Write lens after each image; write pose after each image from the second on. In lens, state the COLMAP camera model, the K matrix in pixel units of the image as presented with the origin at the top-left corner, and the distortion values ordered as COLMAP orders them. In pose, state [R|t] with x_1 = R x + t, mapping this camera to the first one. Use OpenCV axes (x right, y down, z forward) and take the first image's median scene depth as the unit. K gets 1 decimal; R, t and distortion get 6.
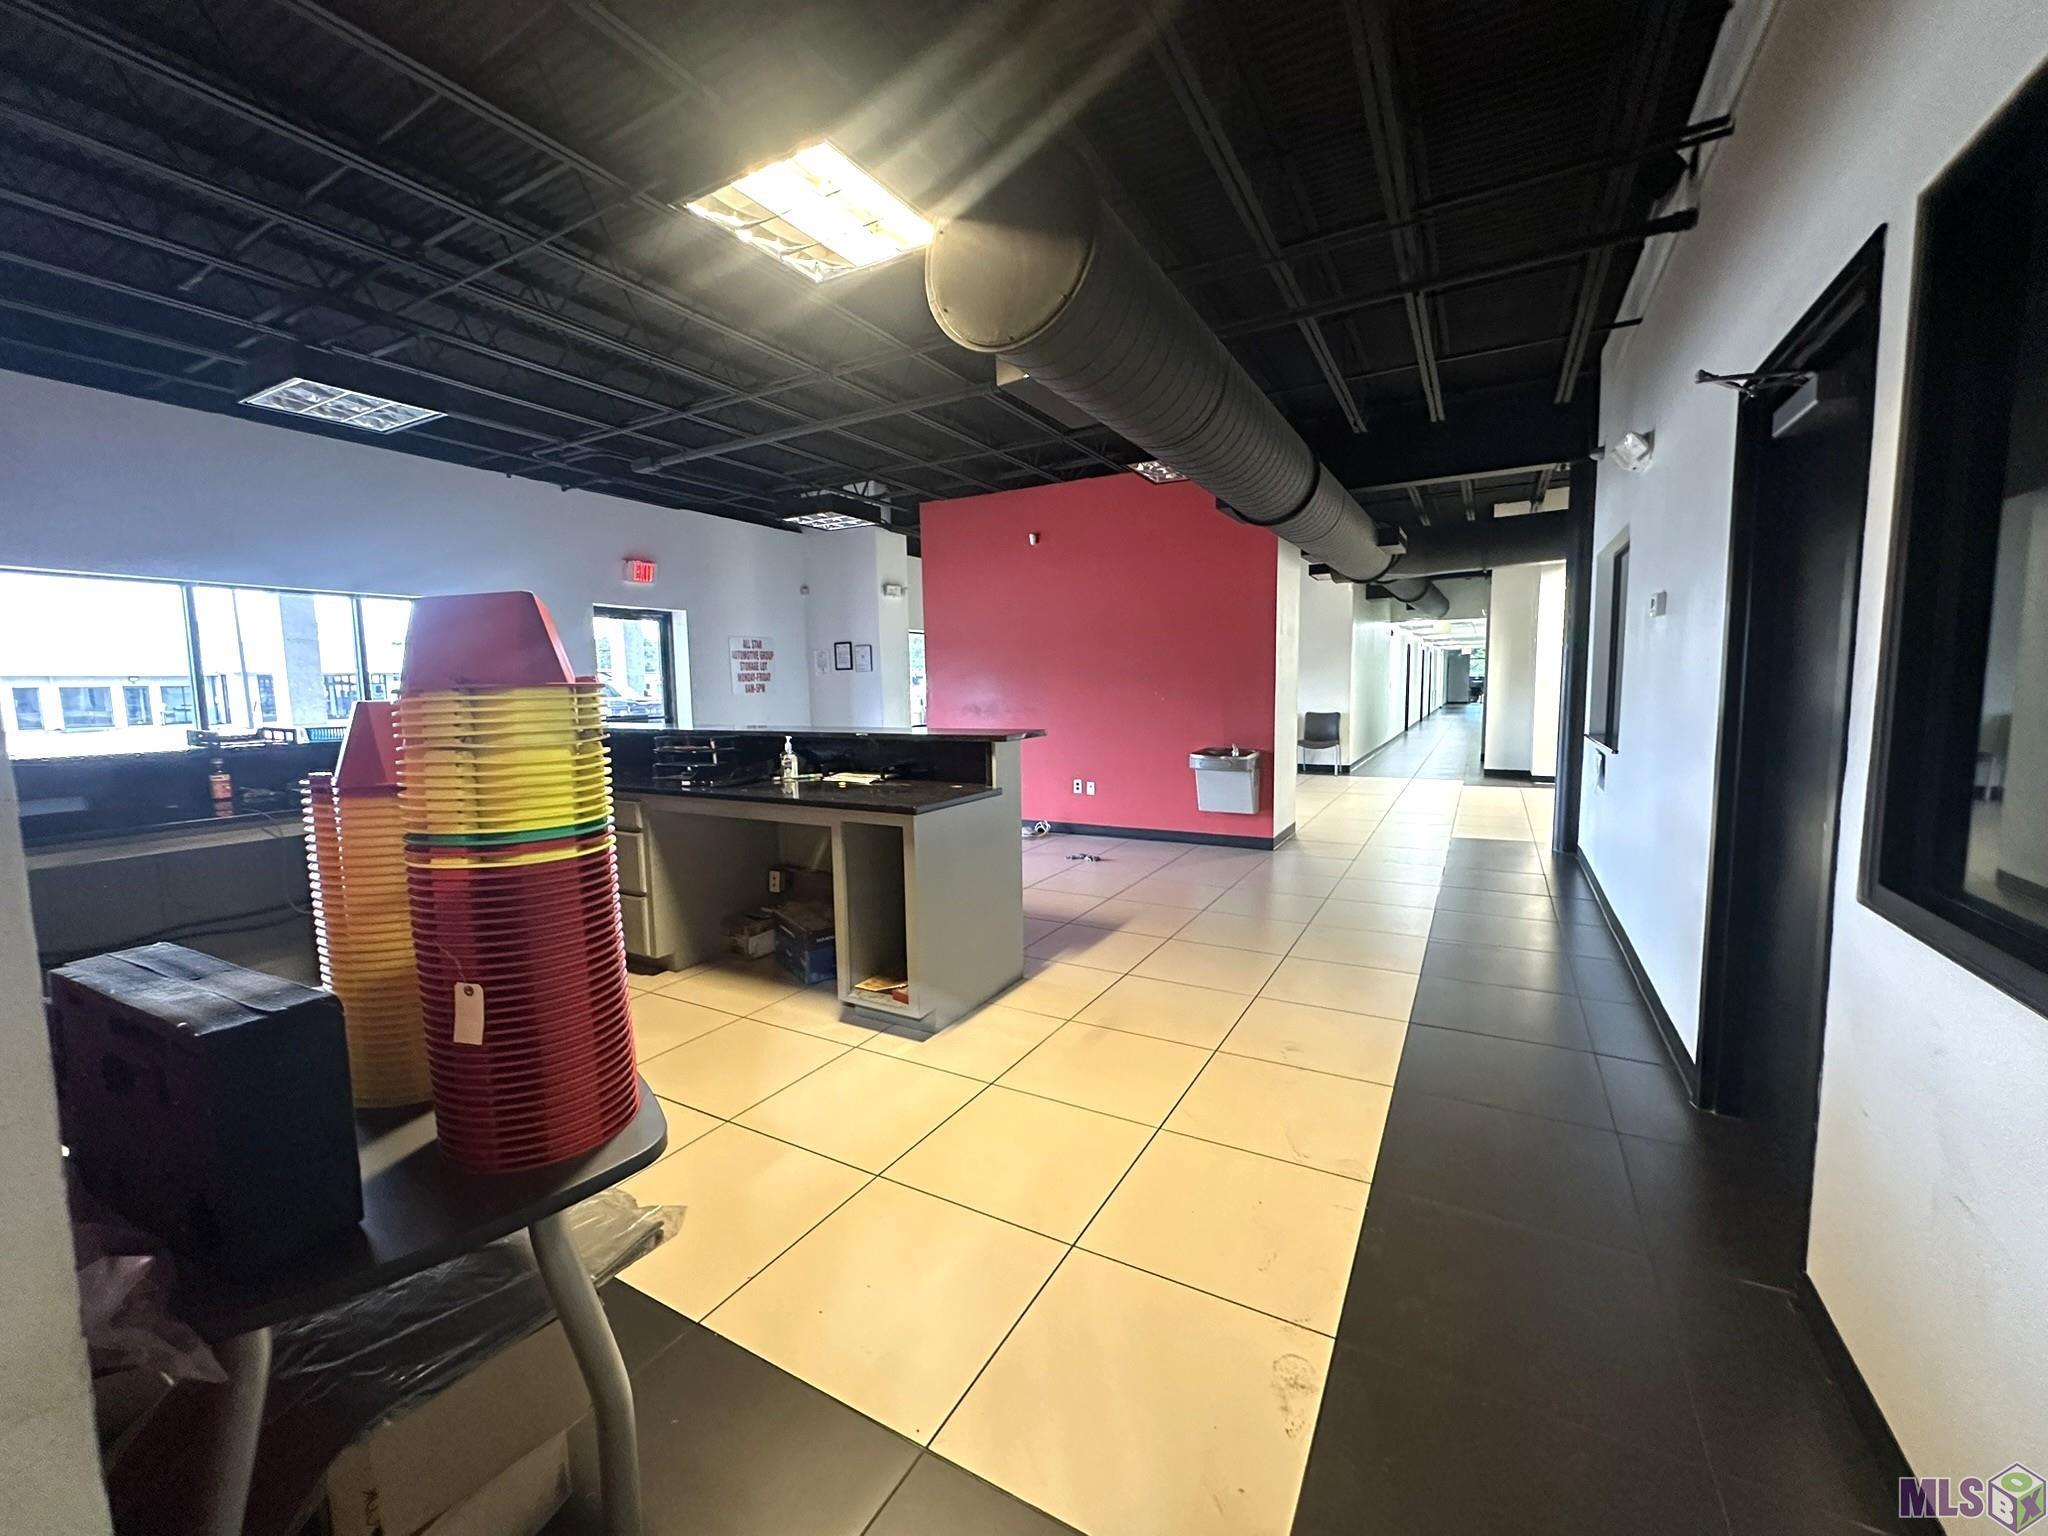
lens RADIAL K [[815.3, 0, 1022.3], [0, 815.3, 768.8], [0, 0, 1]] dist [-0.008888, 0.000038]
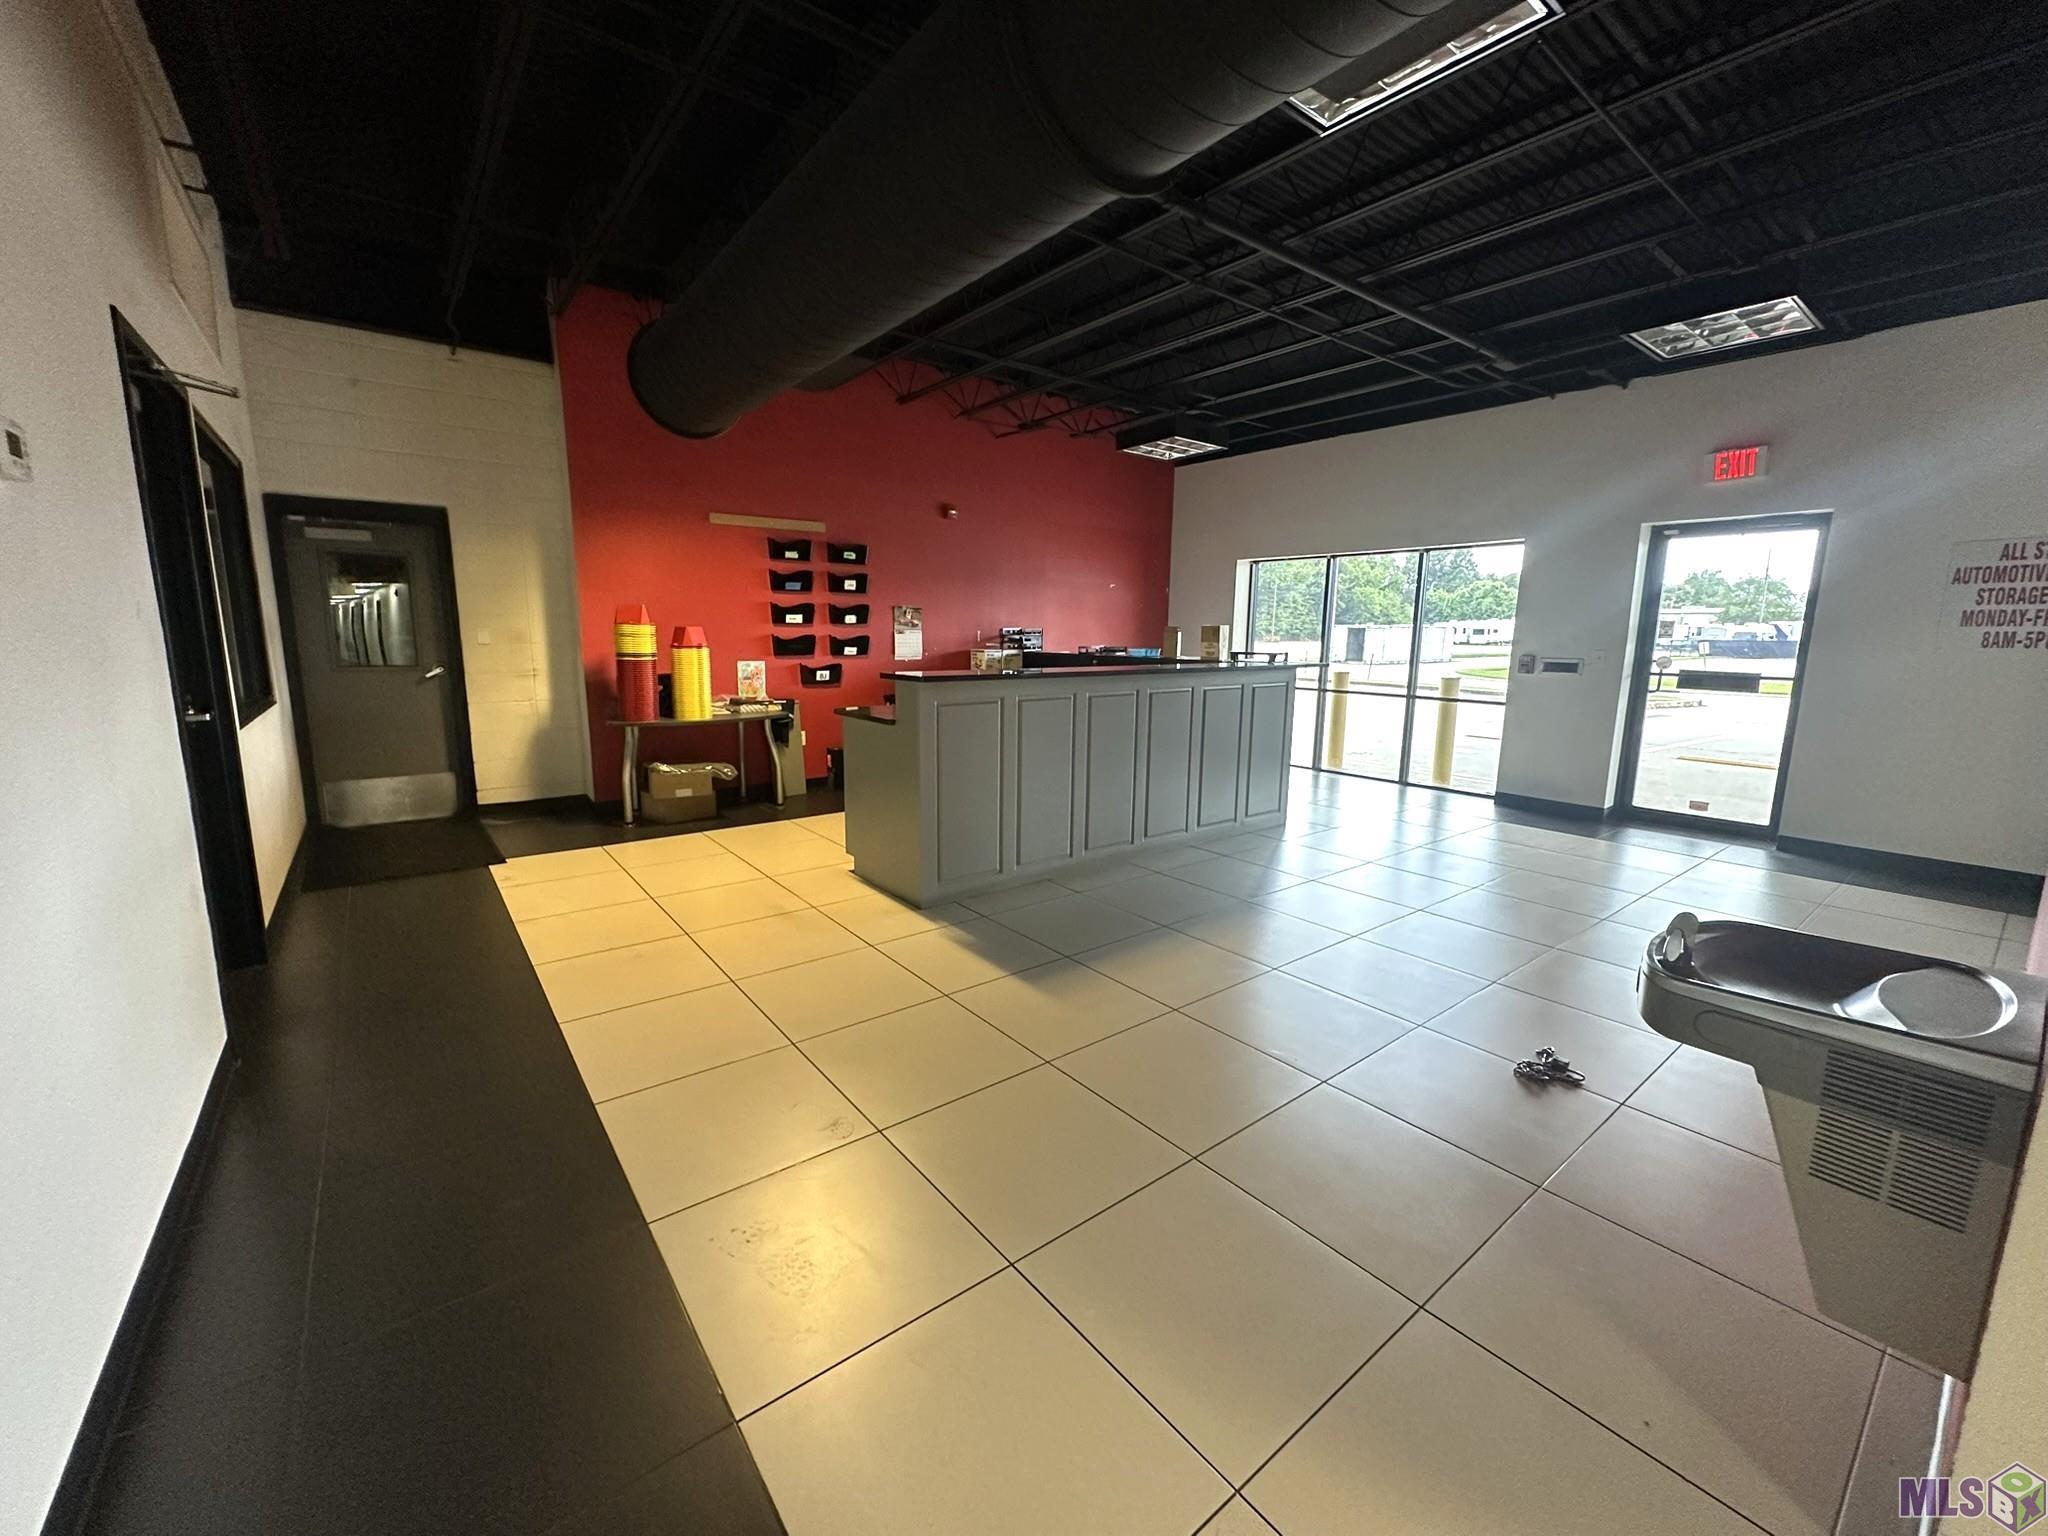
lens RADIAL K [[815.3, 0, 1024.7], [0, 815.3, 771.2], [0, 0, 1]] dist [-0.008888, 0.000038]
pose [[-0.390735, 0.169413, -0.904779, 0.599002], [-0.099688, 0.969349, 0.224554, -0.113596], [0.915089, 0.177937, -0.361870, 1.016654]]
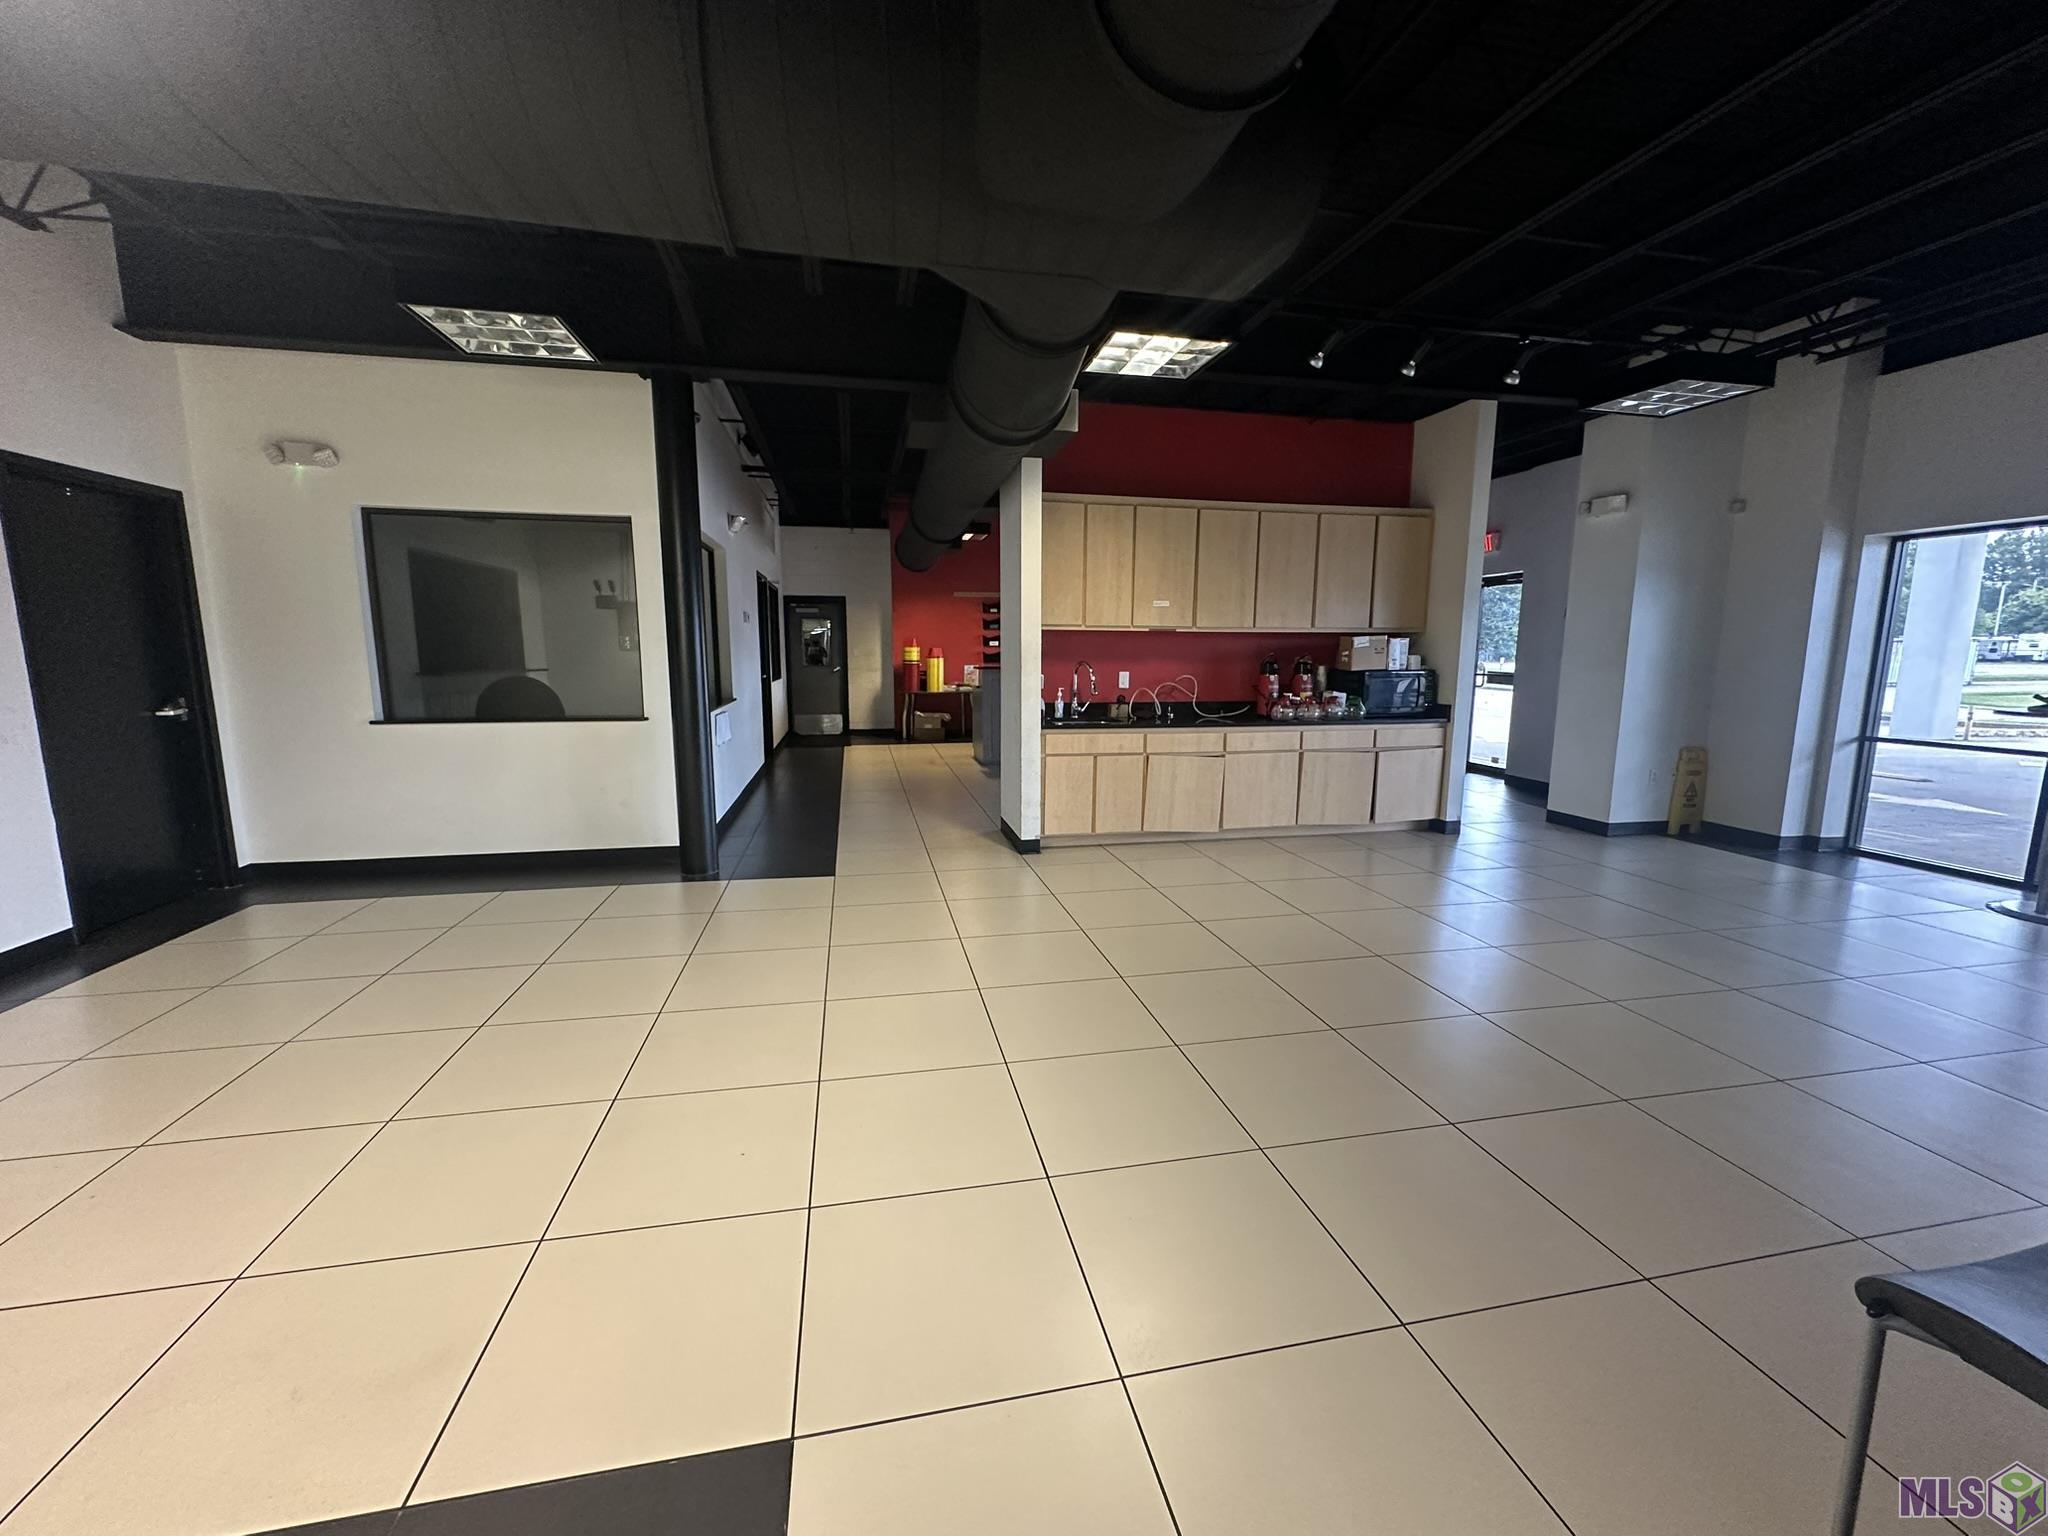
lens RADIAL K [[815.3, 0, 1024.3], [0, 815.3, 765.2], [0, 0, 1]] dist [-0.008888, 0.000038]
pose [[-0.754436, 0.109564, -0.647165, 1.061630], [-0.058799, 0.970724, 0.232889, -0.232724], [0.653735, 0.213752, -0.725907, 2.012834]]
